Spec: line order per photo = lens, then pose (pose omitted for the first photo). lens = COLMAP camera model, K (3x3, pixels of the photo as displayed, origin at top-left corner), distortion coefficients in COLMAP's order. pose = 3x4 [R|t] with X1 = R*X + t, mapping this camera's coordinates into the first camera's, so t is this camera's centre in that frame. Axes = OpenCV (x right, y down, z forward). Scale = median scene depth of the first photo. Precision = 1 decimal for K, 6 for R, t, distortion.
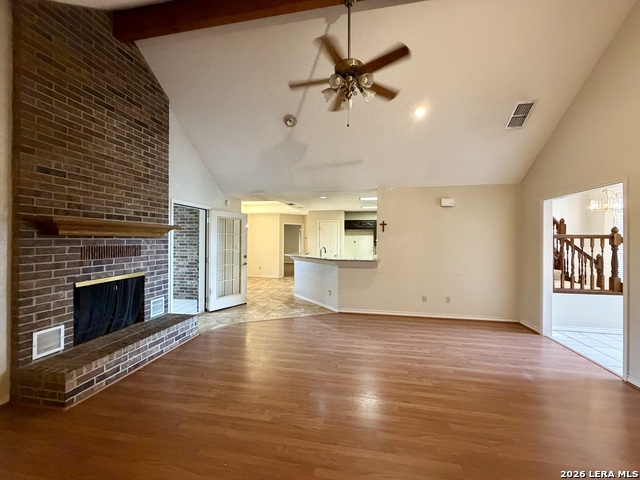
lens RADIAL K [[255.1, 0, 318.2], [0, 255.1, 239.4], [0, 0, 1]] dist [0.002386, 0.000291]
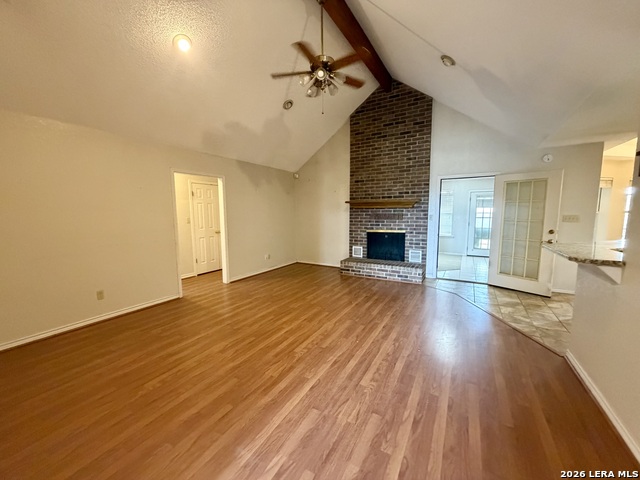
lens RADIAL K [[255.1, 0, 321.2], [0, 255.1, 240.0], [0, 0, 1]] dist [0.002386, 0.000291]
pose [[-0.323136, 0.104433, -0.940573, 1.071422], [0.008311, 0.994167, 0.107528, 0.015152], [0.946316, 0.026929, -0.322119, 1.142689]]
